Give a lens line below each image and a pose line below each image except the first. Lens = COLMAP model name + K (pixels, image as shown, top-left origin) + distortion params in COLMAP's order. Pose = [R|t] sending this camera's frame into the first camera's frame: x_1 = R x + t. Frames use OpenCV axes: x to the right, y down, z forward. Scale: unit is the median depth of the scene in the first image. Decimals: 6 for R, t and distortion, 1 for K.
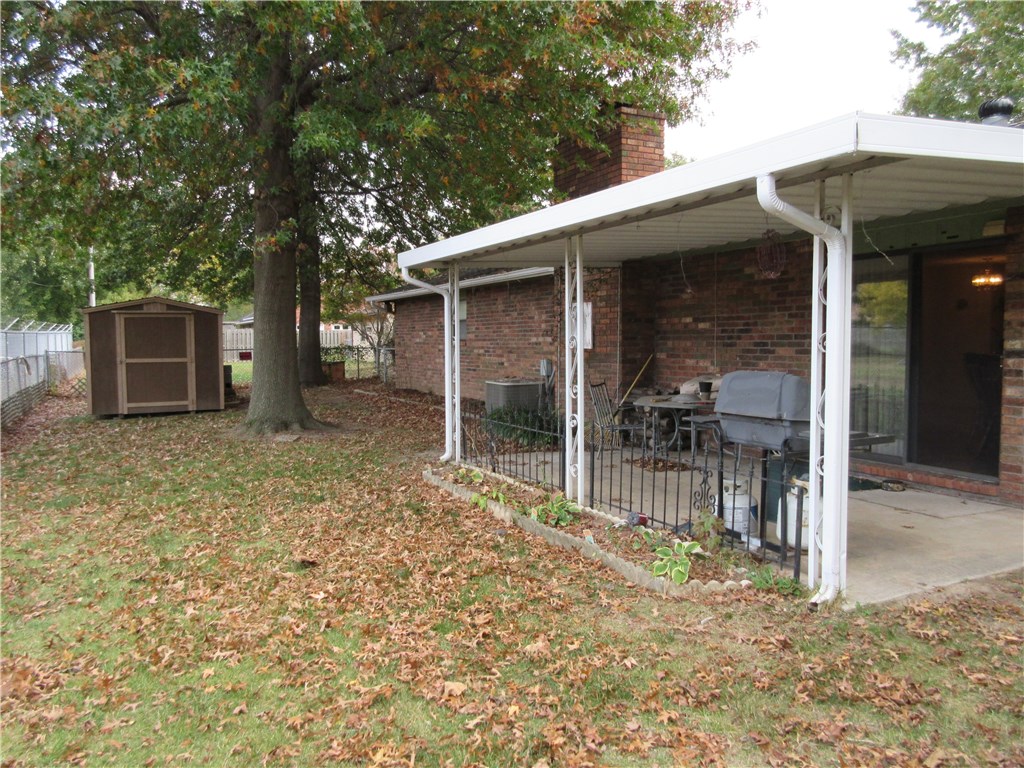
lens RADIAL K [[763.3, 0, 512.0], [0, 763.3, 384.0], [0, 0, 1]] dist [0.007704, 0.005257]
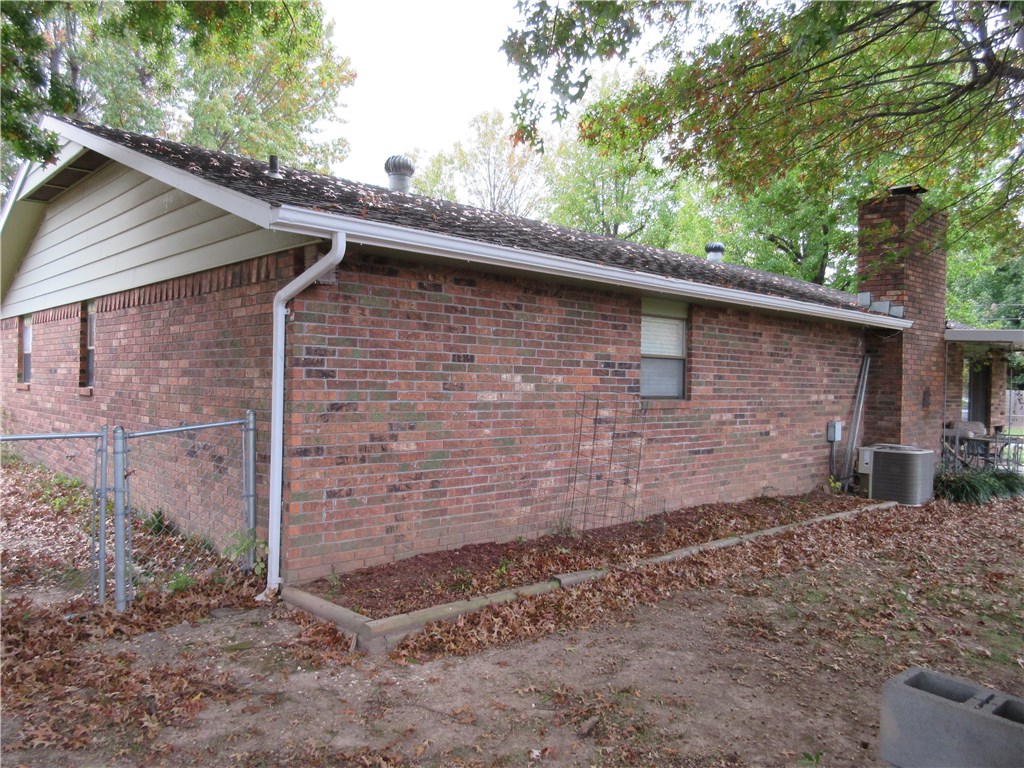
lens RADIAL K [[763.3, 0, 512.0], [0, 763.3, 384.0], [0, 0, 1]] dist [0.007704, 0.005257]
pose [[-0.279639, -0.005361, 0.960090, -0.596261], [0.034382, 0.999287, 0.015594, -0.089079], [-0.959489, 0.037370, -0.279256, 1.425359]]
